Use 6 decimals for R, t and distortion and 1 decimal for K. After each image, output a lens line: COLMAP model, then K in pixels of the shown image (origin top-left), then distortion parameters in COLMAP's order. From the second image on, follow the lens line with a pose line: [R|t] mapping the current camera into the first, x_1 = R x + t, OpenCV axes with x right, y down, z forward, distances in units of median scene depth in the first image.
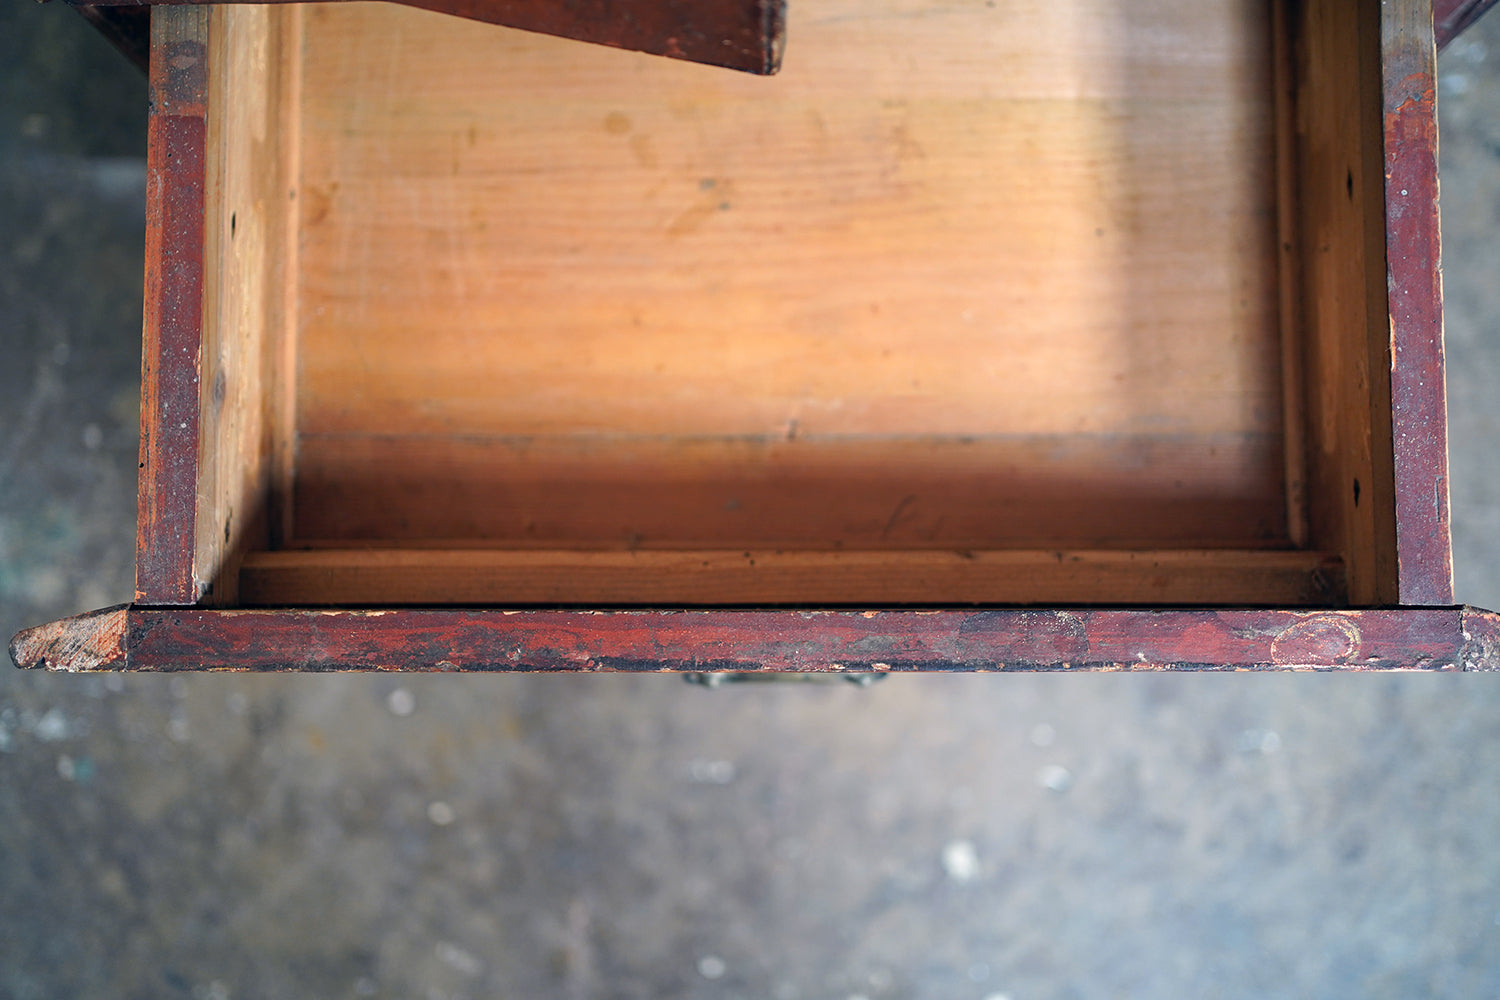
lens RADIAL K [[1512.9, 0, 763.5], [0, 1512.9, 494.9], [0, 0, 1]] dist [0.010203, 0.000000]
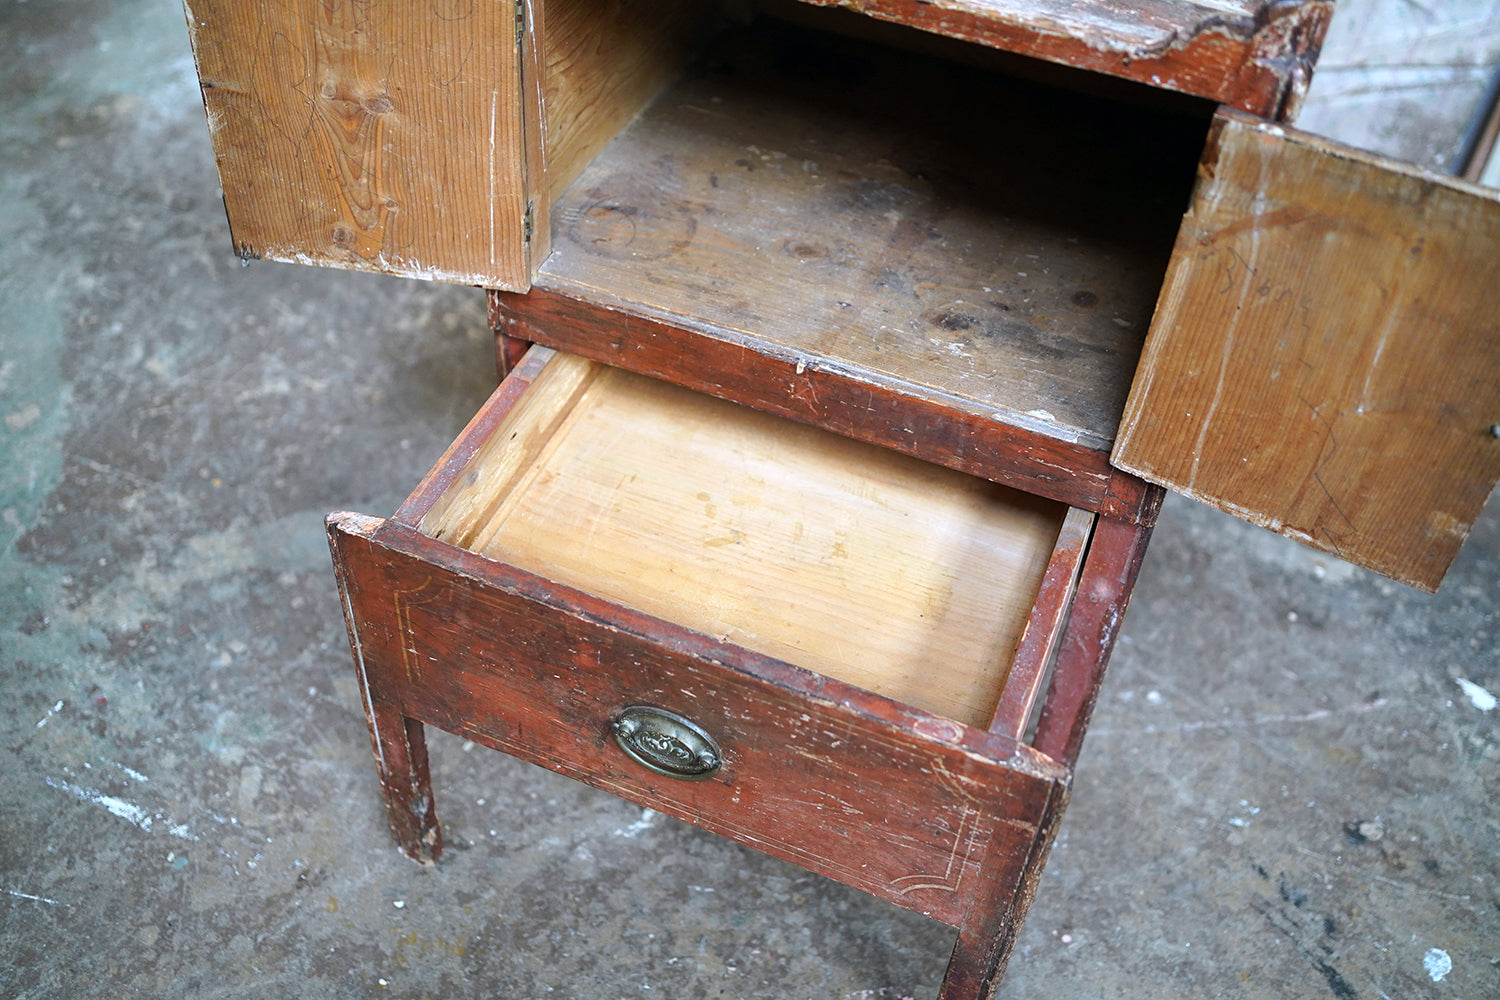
lens RADIAL K [[1512.9, 0, 745.1], [0, 1512.9, 492.6], [0, 0, 1]] dist [0.010203, 0.000000]
pose [[0.923988, 0.304688, -0.231110, 0.401342], [-0.381564, 0.694060, -0.610484, 0.921832], [-0.025603, 0.652263, 0.757561, -0.482167]]
